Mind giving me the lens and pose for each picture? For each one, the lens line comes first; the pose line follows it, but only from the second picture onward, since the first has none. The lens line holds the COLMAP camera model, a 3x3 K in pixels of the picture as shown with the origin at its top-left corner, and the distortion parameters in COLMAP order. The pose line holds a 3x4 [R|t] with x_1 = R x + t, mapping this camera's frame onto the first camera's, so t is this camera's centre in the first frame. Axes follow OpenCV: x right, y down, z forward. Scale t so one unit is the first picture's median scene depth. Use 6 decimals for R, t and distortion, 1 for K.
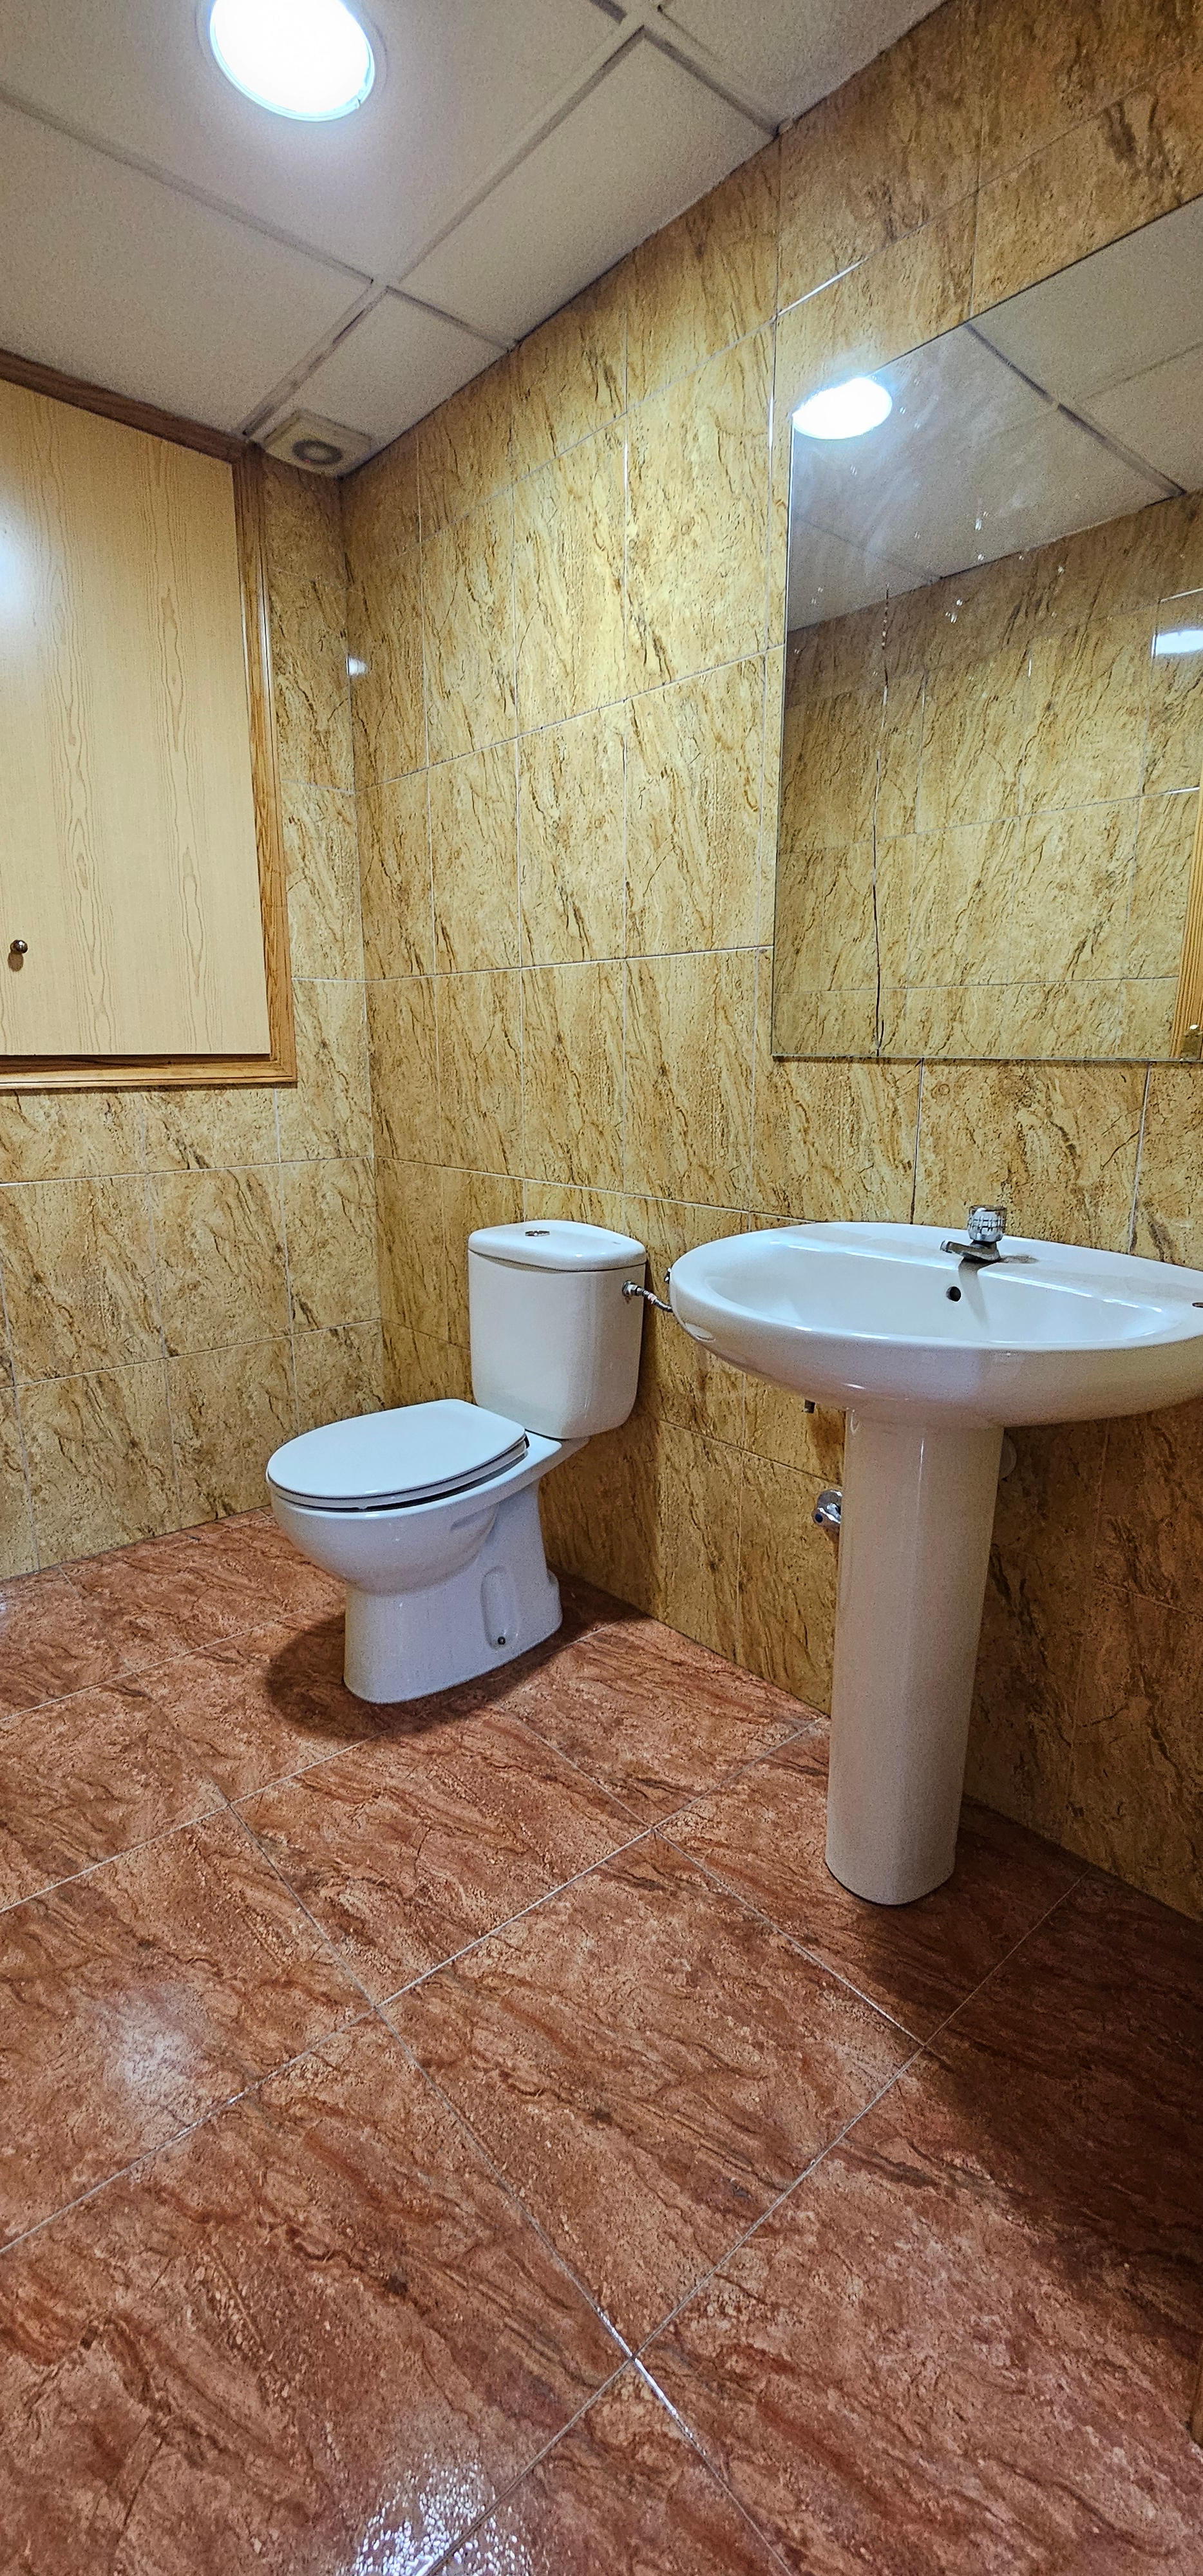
lens RADIAL K [[1077.5, 0, 589.3], [0, 1077.5, 1288.0], [0, 0, 1]] dist [-0.001340, 0.001069]
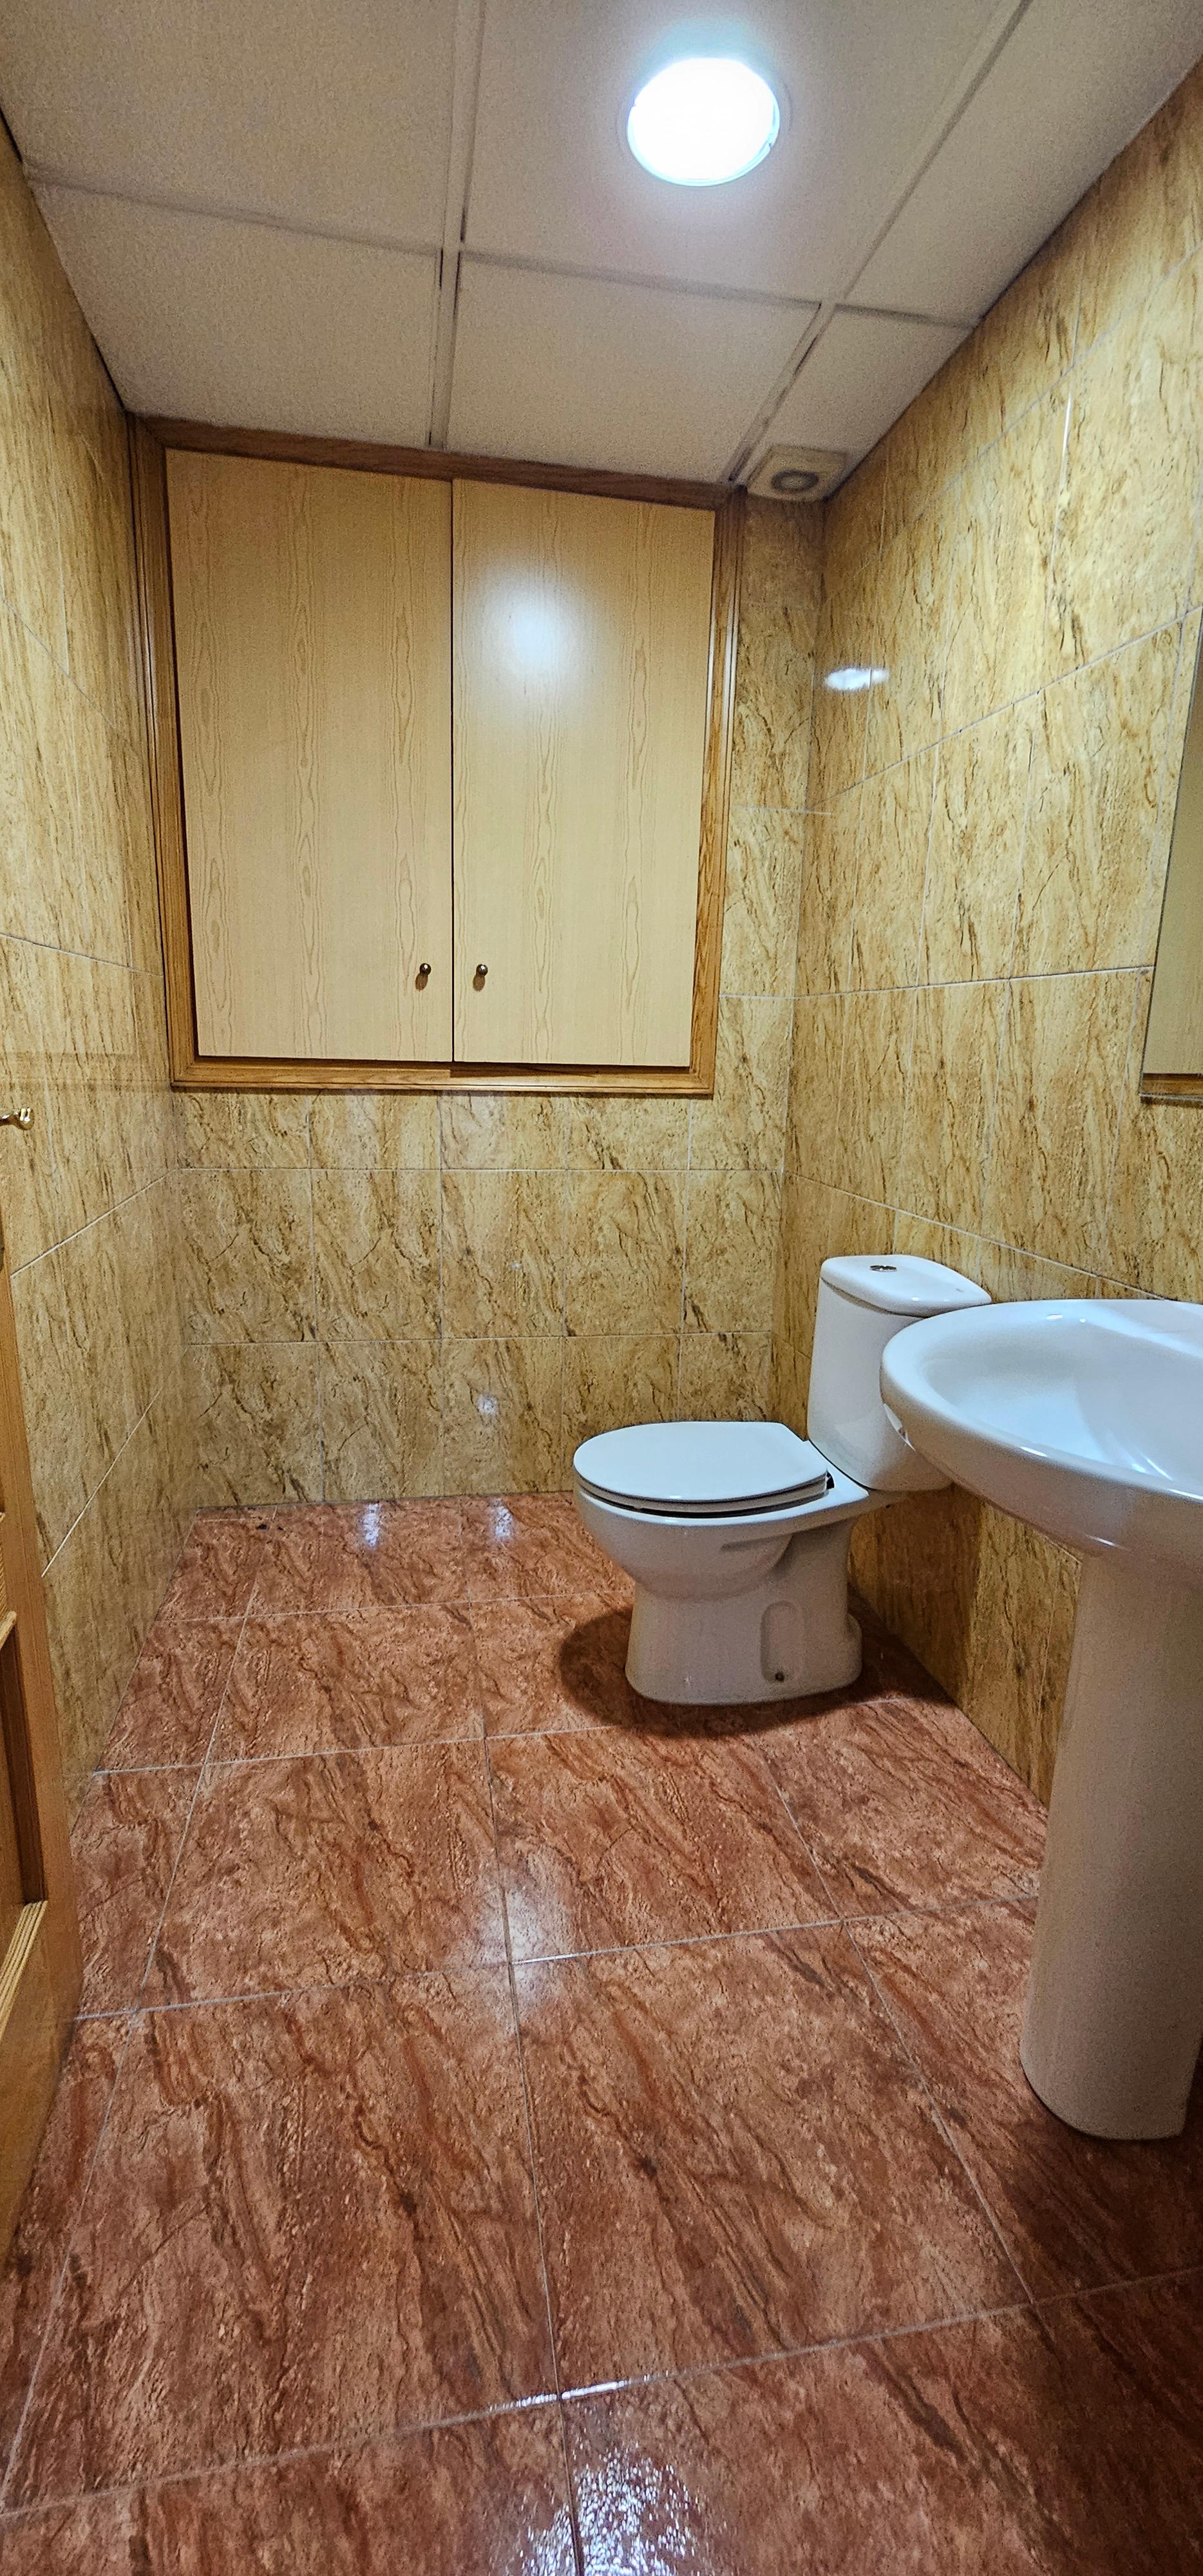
lens RADIAL K [[1077.5, 0, 589.3], [0, 1077.5, 1288.0], [0, 0, 1]] dist [-0.001340, 0.001069]
pose [[0.857587, 0.138696, -0.495286, 0.228055], [-0.139721, 0.989566, 0.035182, -0.035121], [0.494997, 0.039030, 0.868017, 0.059015]]
